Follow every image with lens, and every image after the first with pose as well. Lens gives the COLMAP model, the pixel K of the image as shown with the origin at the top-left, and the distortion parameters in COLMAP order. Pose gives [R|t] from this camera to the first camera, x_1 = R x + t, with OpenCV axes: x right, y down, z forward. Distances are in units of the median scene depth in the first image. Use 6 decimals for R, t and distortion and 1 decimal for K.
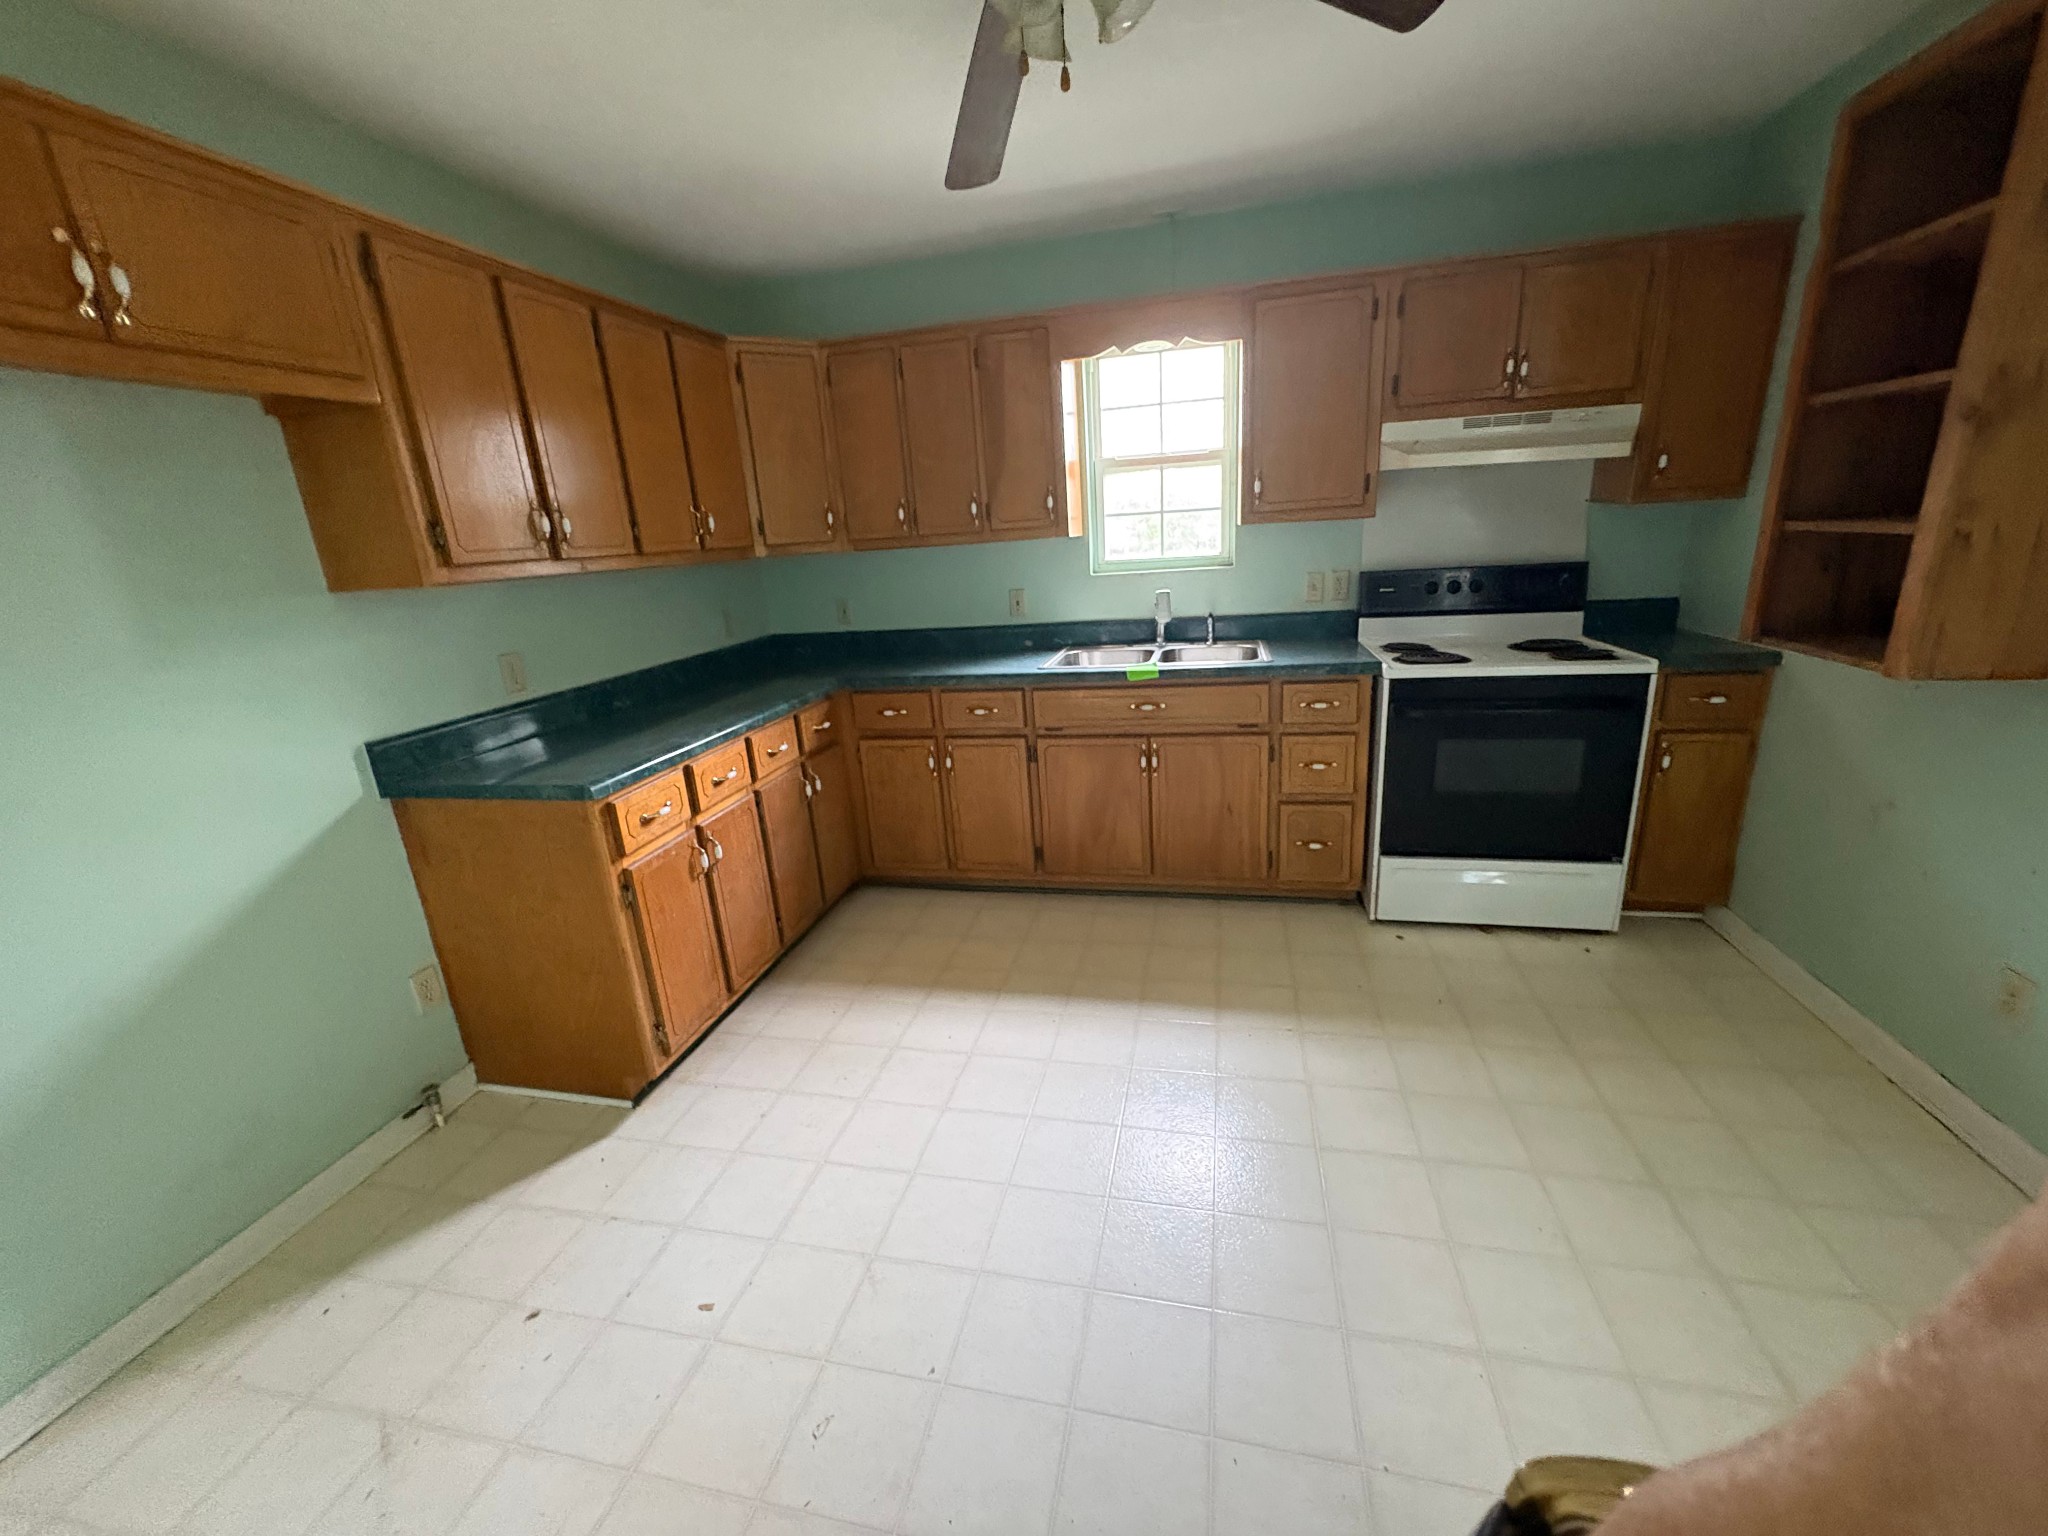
lens RADIAL K [[813.0, 0, 1024.0], [0, 813.0, 768.0], [0, 0, 1]] dist [0.000135, -0.000151]
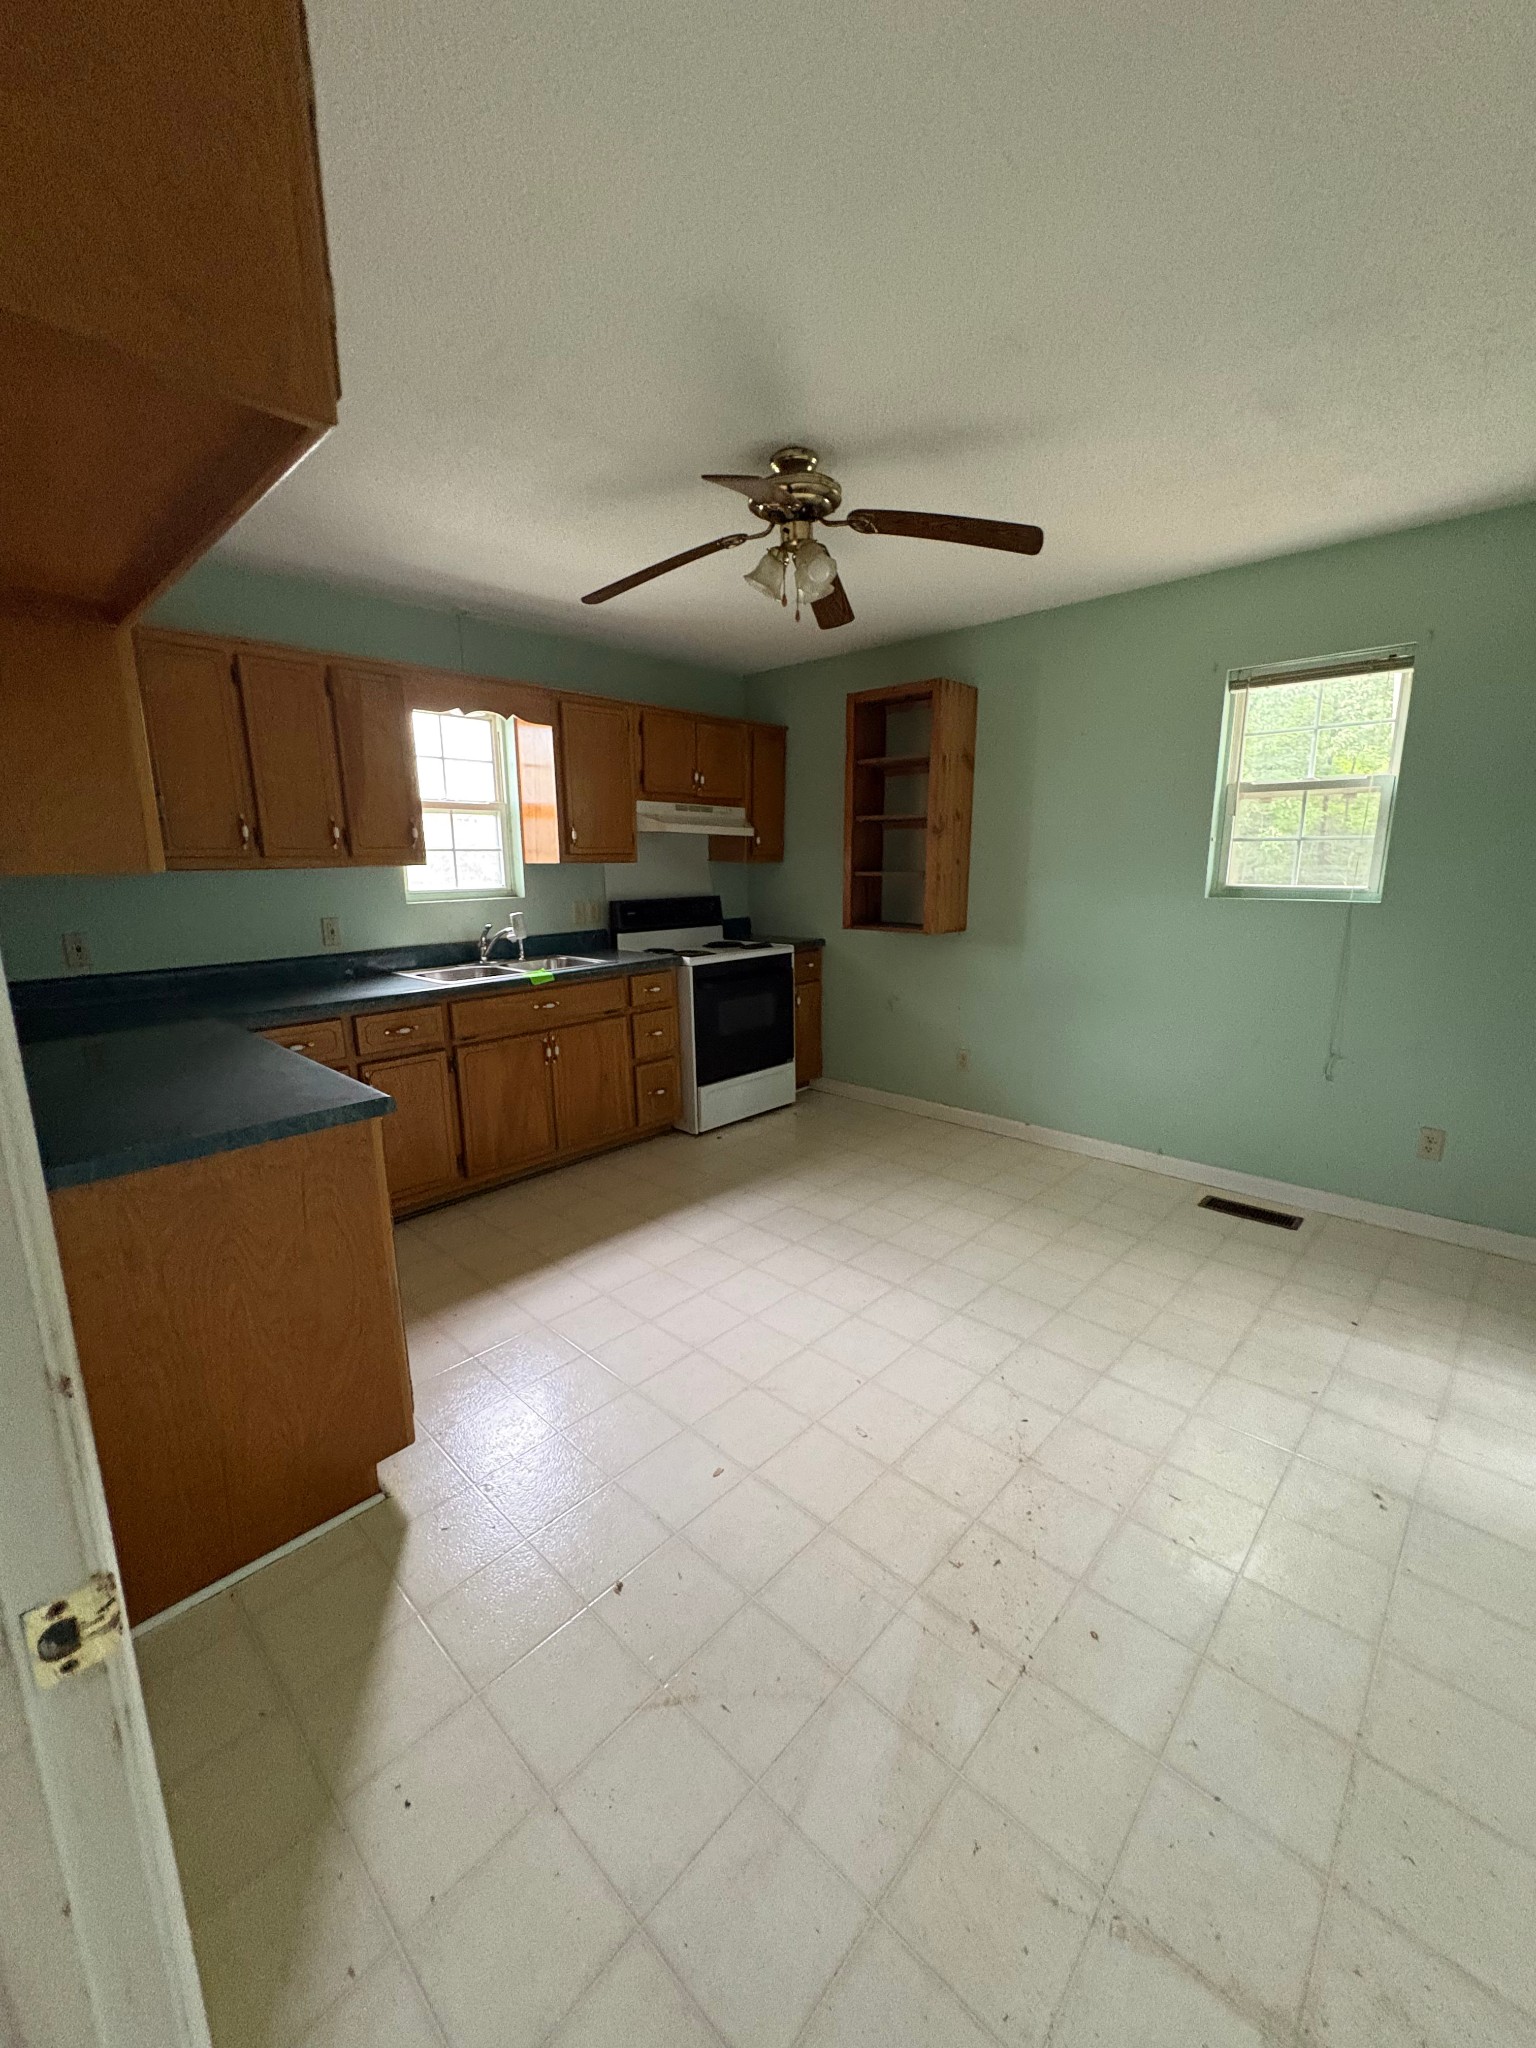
lens RADIAL K [[813.0, 0, 768.0], [0, 813.0, 1024.0], [0, 0, 1]] dist [0.000135, -0.000151]
pose [[0.500628, -0.114146, 0.858104, -0.710277], [0.225854, 0.974159, -0.002182, 0.027038], [-0.835680, 0.194899, 0.513472, 0.114467]]
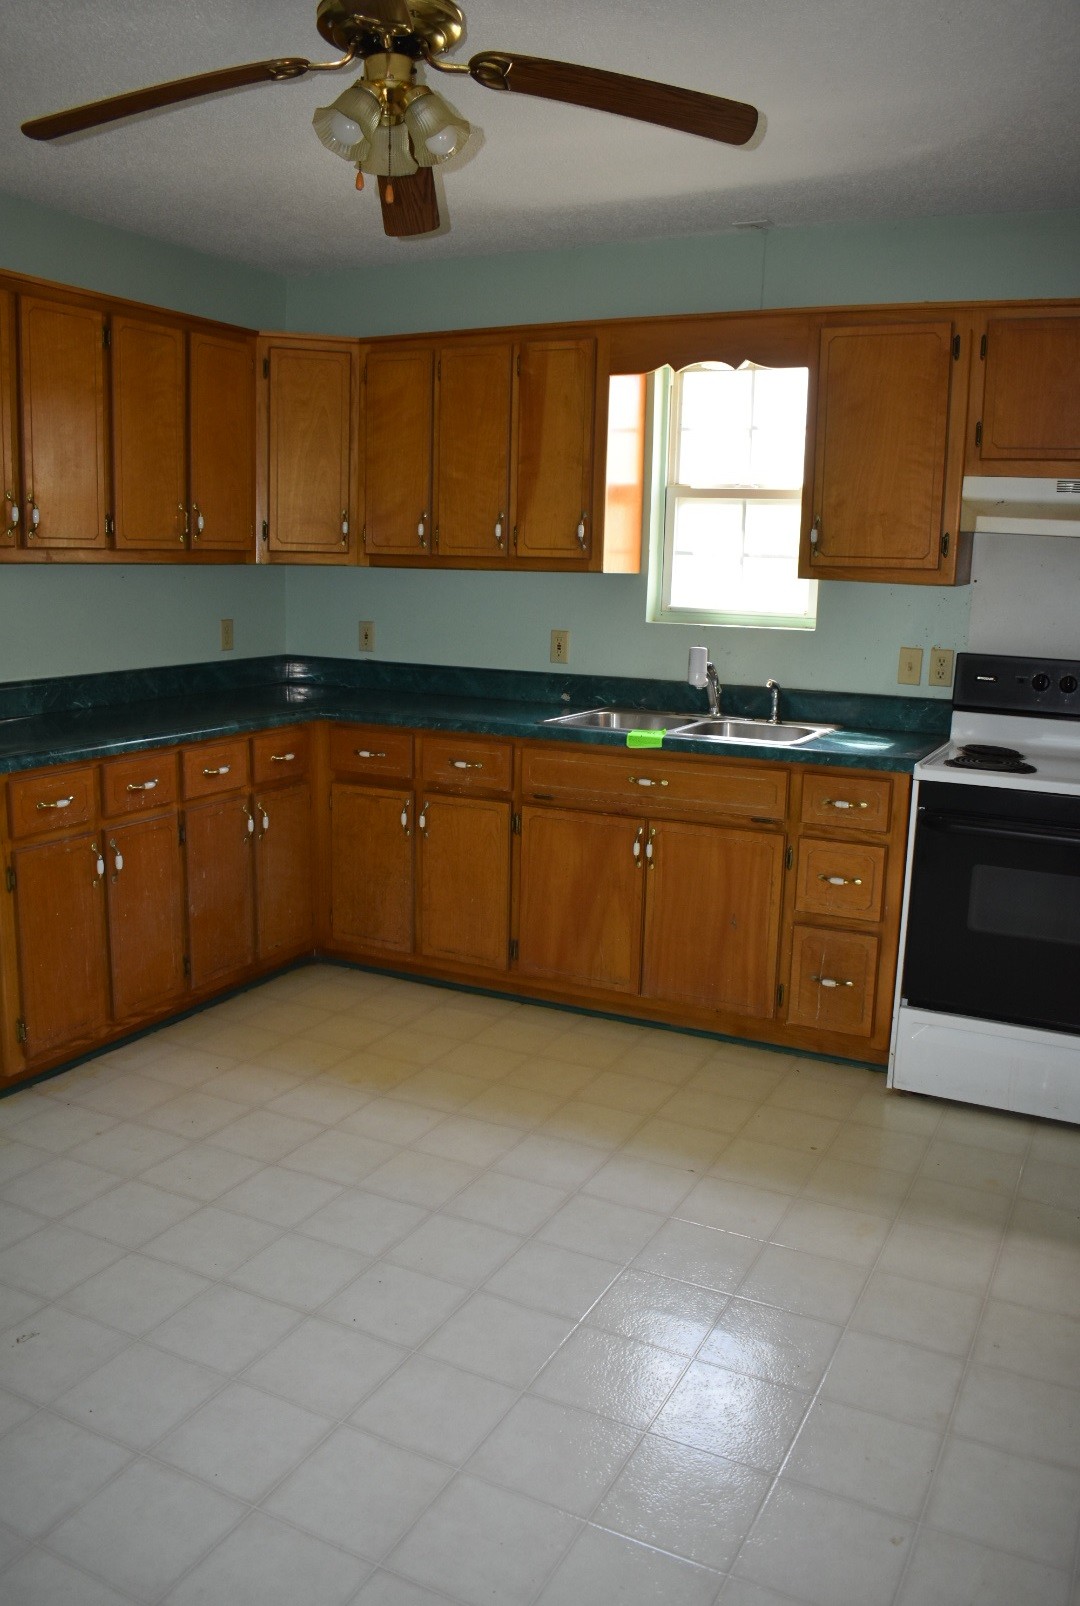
lens RADIAL K [[1272.8, 0, 539.2], [0, 1272.8, 784.3], [0, 0, 1]] dist [-0.089869, -0.002471]
pose [[0.966945, 0.130403, -0.219115, 0.323779], [-0.152632, 0.984382, -0.087720, 0.055349], [0.204254, 0.118265, 0.971748, -0.263514]]
